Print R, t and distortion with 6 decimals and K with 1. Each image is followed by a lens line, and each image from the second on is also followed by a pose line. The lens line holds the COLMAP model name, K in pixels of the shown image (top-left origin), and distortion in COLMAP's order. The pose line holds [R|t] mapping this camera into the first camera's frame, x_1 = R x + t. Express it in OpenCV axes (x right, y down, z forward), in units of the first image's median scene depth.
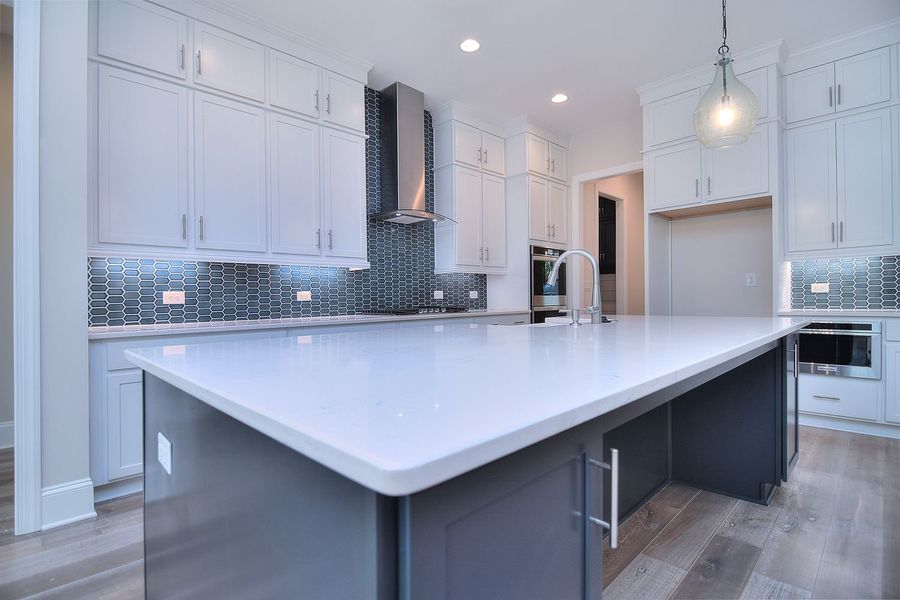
lens RADIAL K [[437.0, 0, 453.8], [0, 437.0, 300.2], [0, 0, 1]] dist [-0.013920, -0.001131]
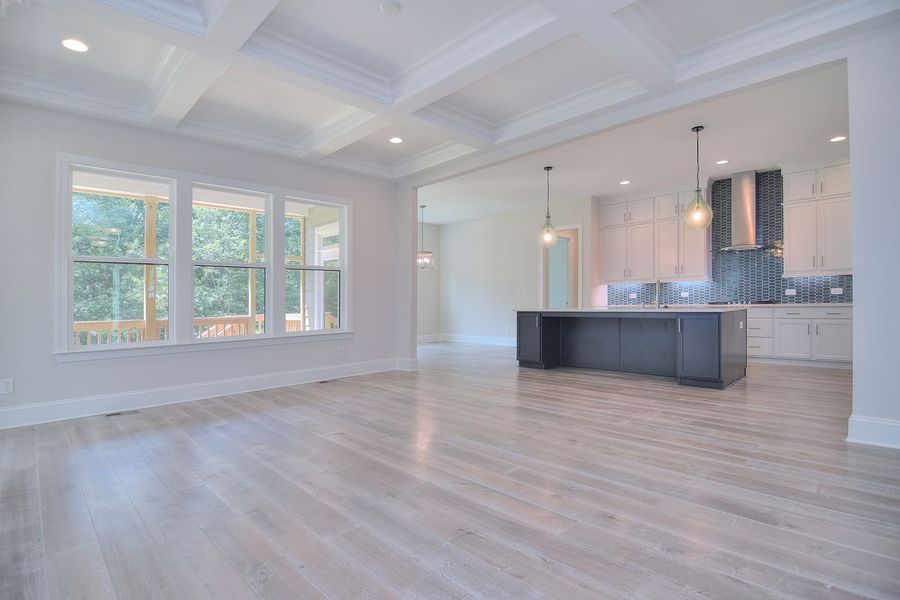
lens RADIAL K [[437.0, 0, 453.8], [0, 437.0, 300.2], [0, 0, 1]] dist [-0.013920, -0.001131]
pose [[-0.006913, 0.002483, -0.999973, 1.804738], [0.006741, 0.999974, 0.002437, 0.004178], [0.999953, -0.006724, -0.006929, -0.126621]]
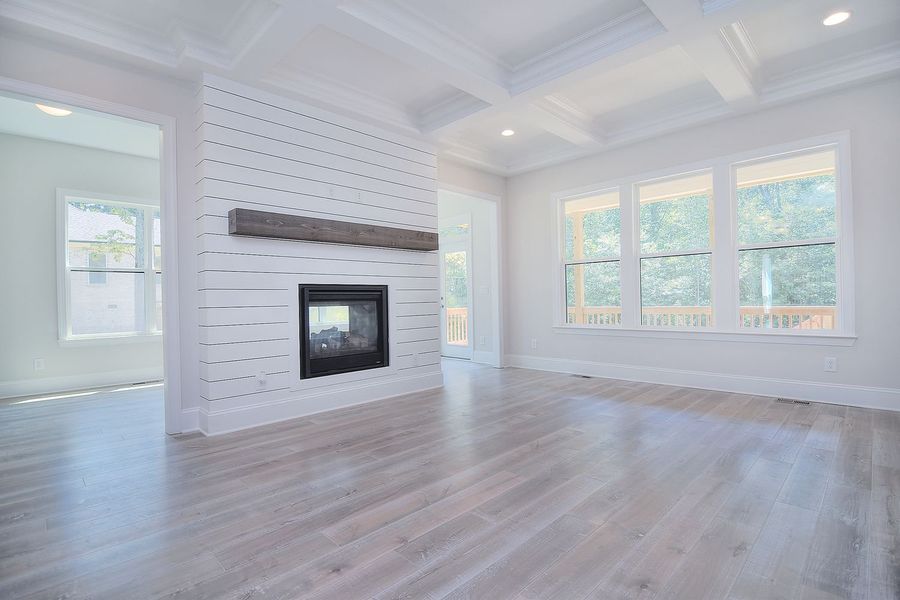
lens RADIAL K [[437.0, 0, 453.8], [0, 437.0, 300.2], [0, 0, 1]] dist [-0.013920, -0.001131]
pose [[-0.999698, 0.024419, -0.002738, 1.130750], [0.024379, 0.999609, 0.013705, -0.000798], [0.003072, 0.013634, -0.999902, 0.509277]]
